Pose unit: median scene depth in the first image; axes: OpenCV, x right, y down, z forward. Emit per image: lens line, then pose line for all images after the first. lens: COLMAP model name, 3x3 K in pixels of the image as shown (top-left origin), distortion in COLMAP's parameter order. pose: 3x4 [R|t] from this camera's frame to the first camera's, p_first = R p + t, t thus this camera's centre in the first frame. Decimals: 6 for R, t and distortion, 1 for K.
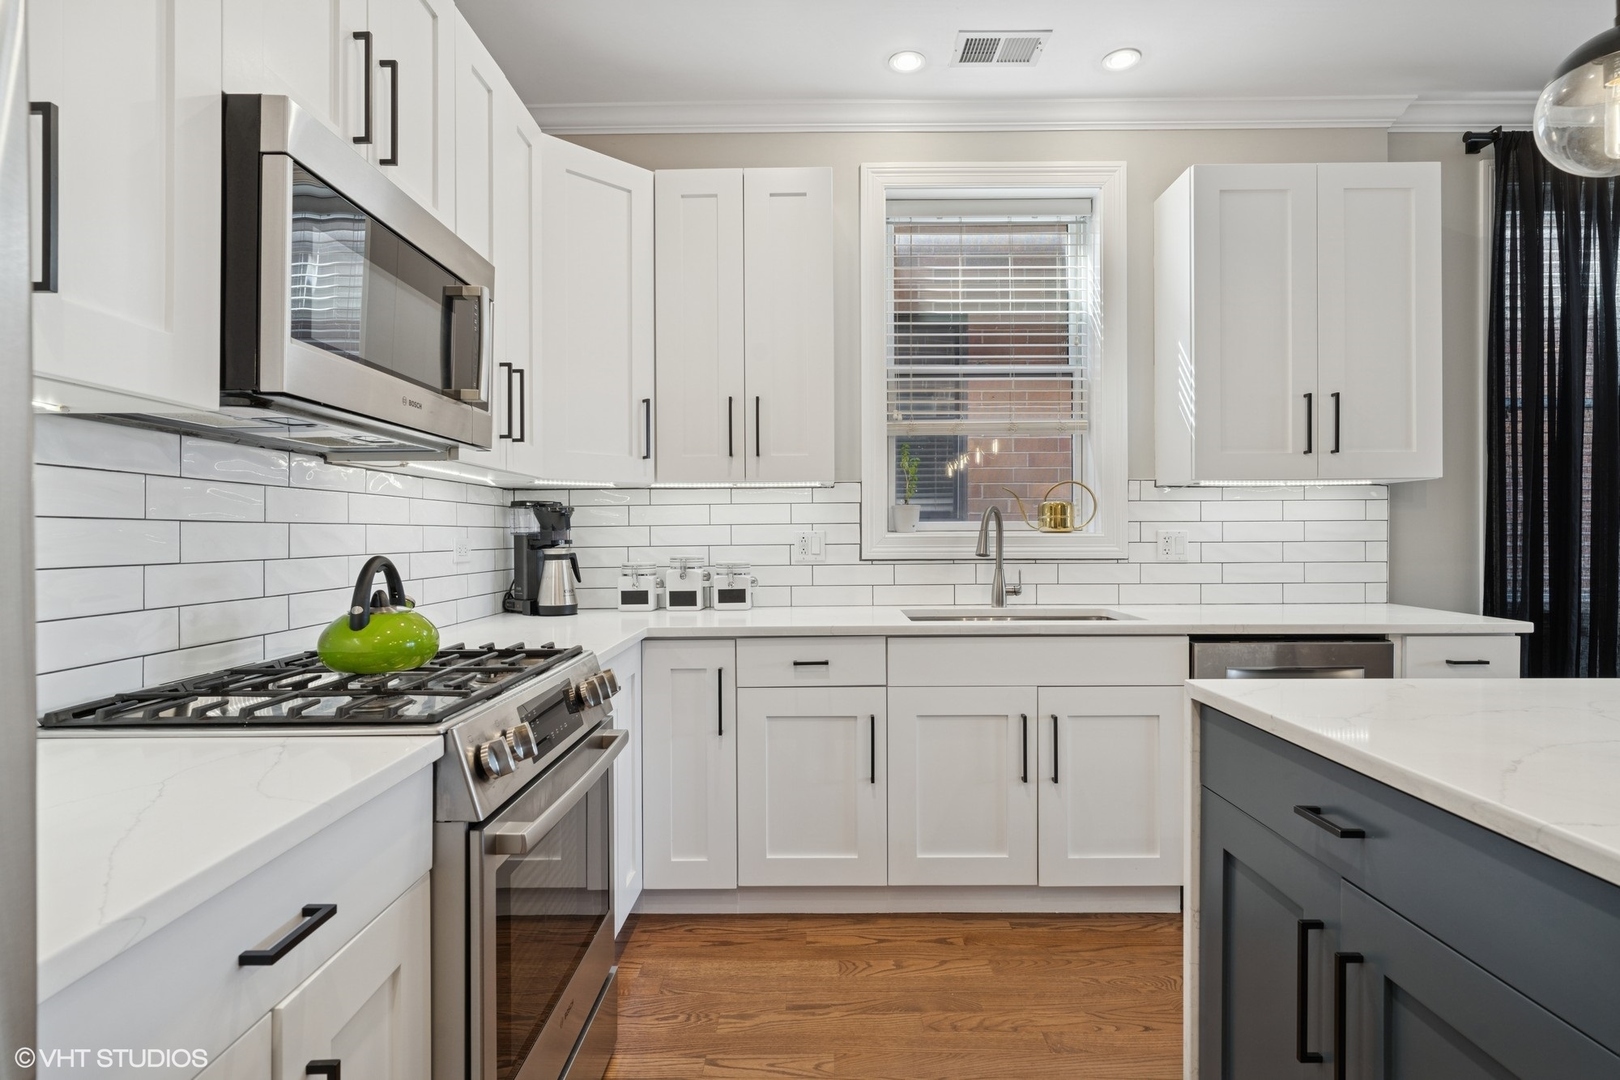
lens RADIAL K [[826.8, 0, 796.8], [0, 826.8, 535.3], [0, 0, 1]] dist [0.006718, -0.000328]
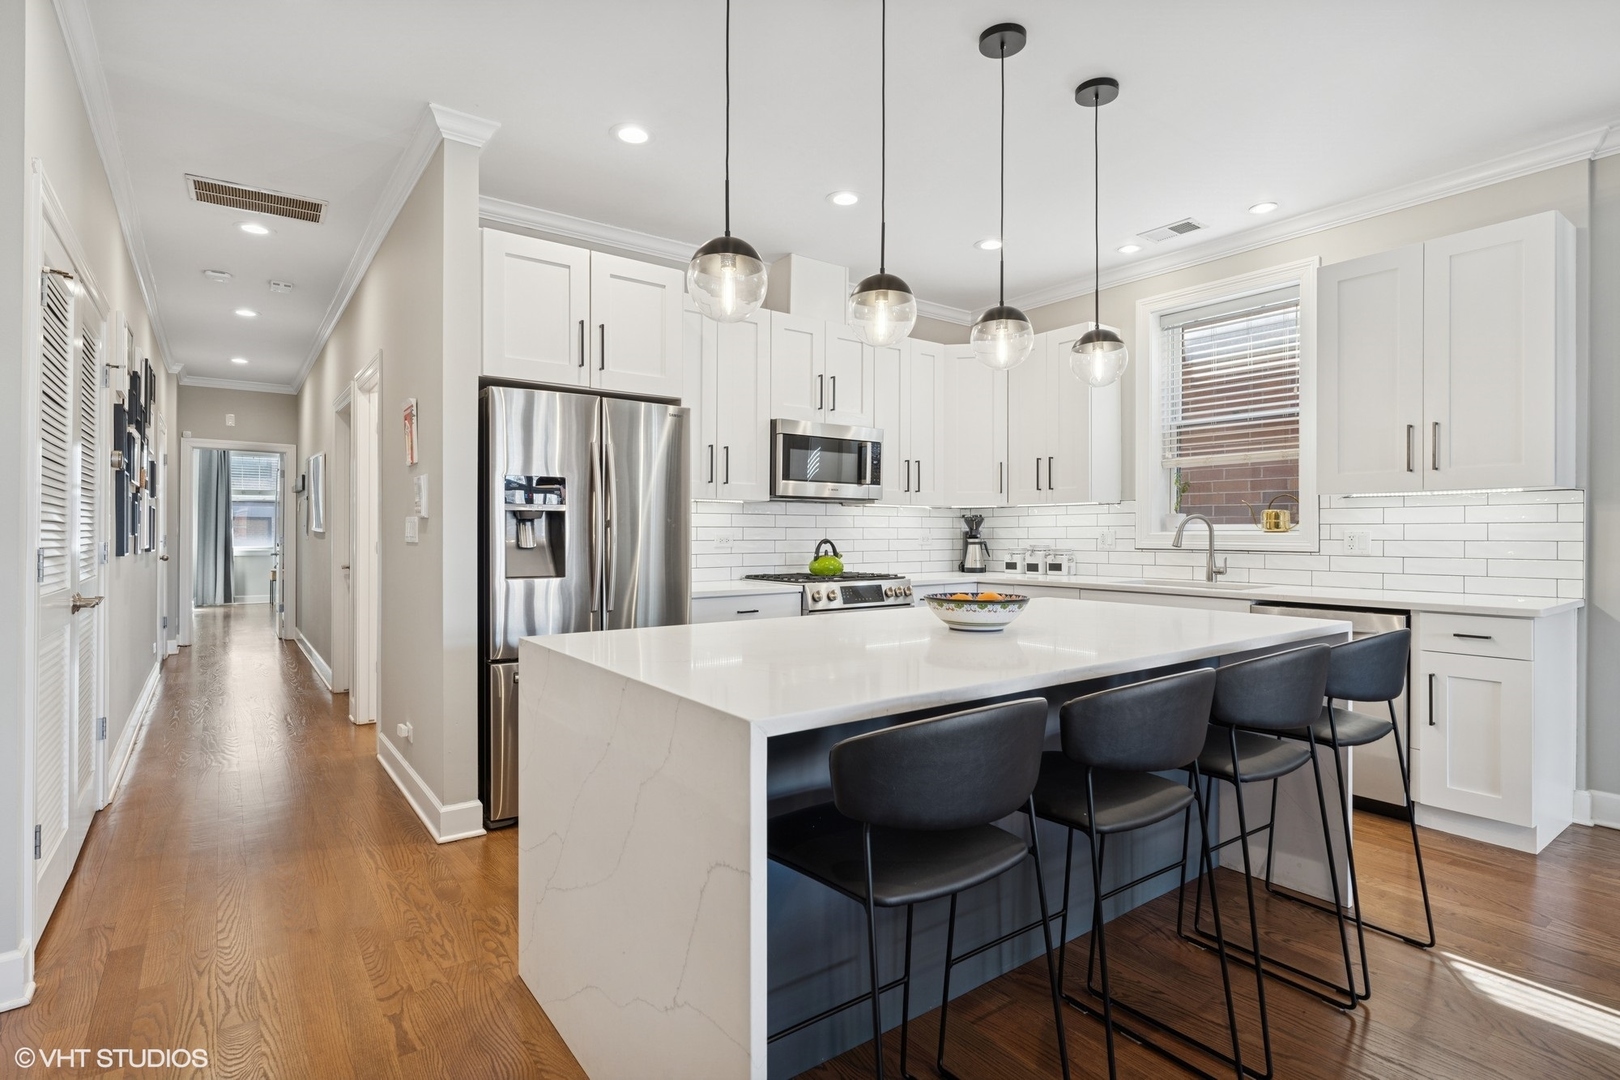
lens RADIAL K [[826.8, 0, 834.3], [0, 826.8, 526.1], [0, 0, 1]] dist [0.006718, -0.000328]
pose [[0.619414, -0.000297, -0.785065, 1.000400], [-0.001881, 0.999996, -0.001862, -0.009887], [0.785062, 0.002630, 0.619411, -0.460031]]
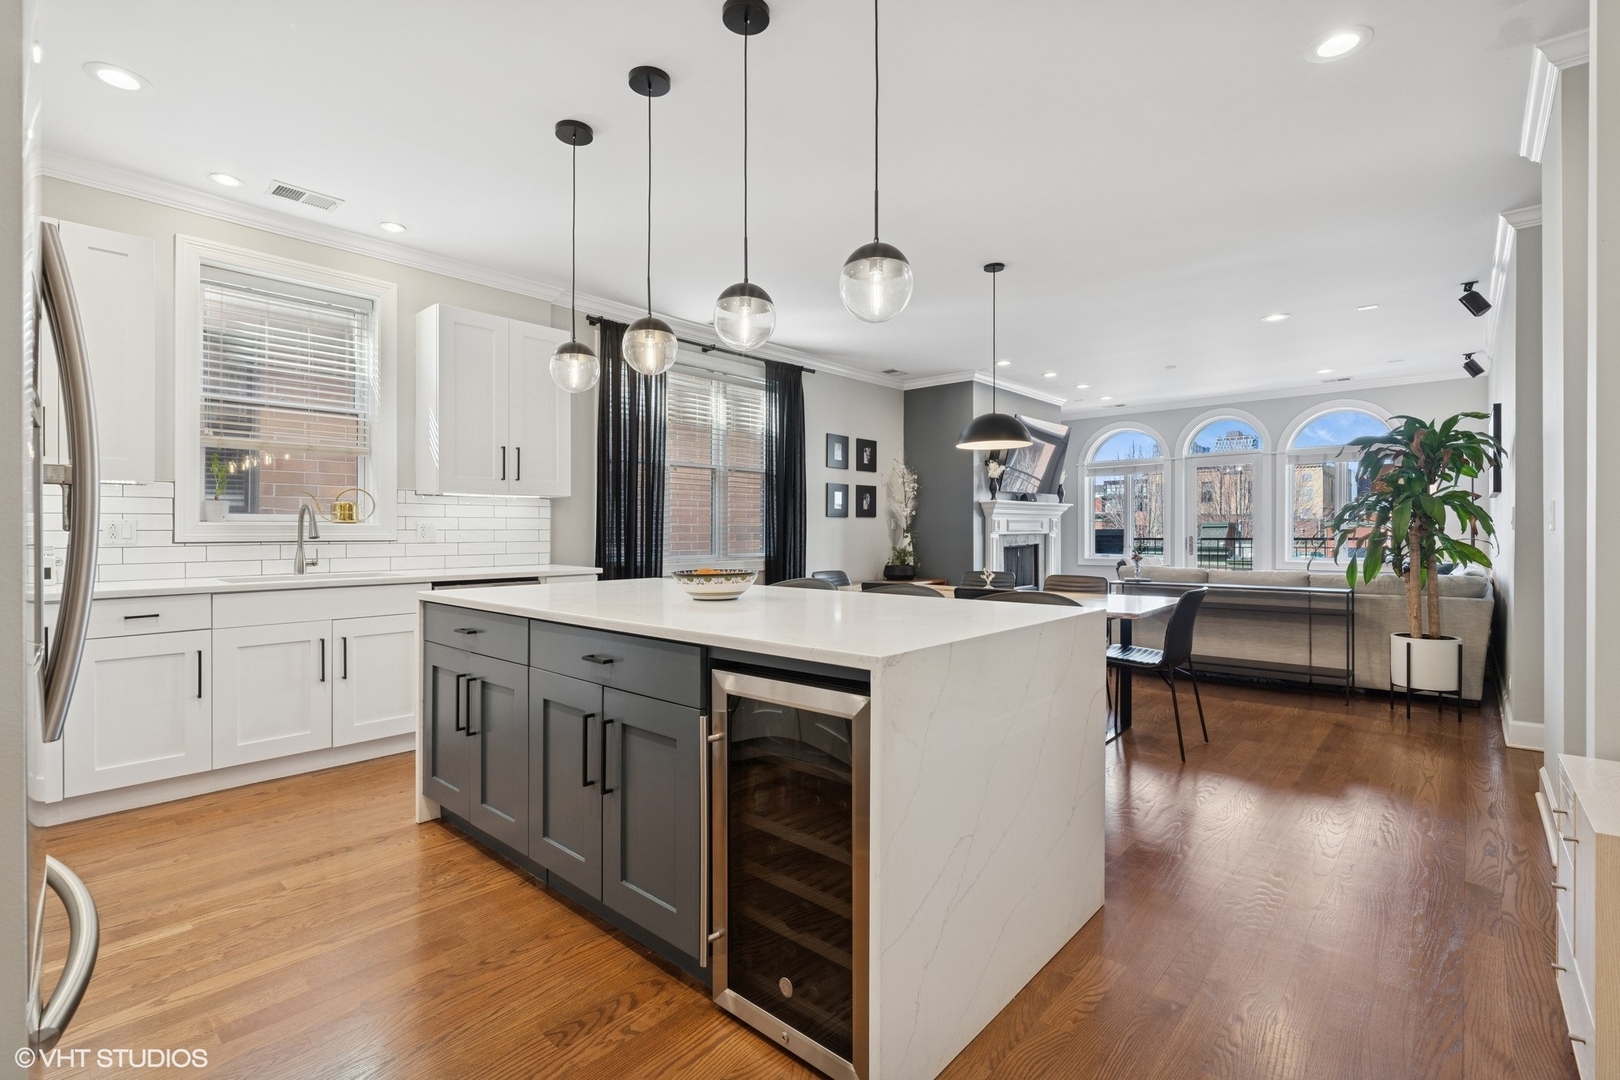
lens RADIAL K [[742.6, 0, 810.3], [0, 742.6, 528.8], [0, 0, 1]] dist [-0.006186, -0.000333]
pose [[0.644732, 0.005031, 0.764392, -0.165729], [-0.000240, 0.999980, -0.006380, 0.015559], [-0.764408, 0.003930, 0.644720, -0.498769]]
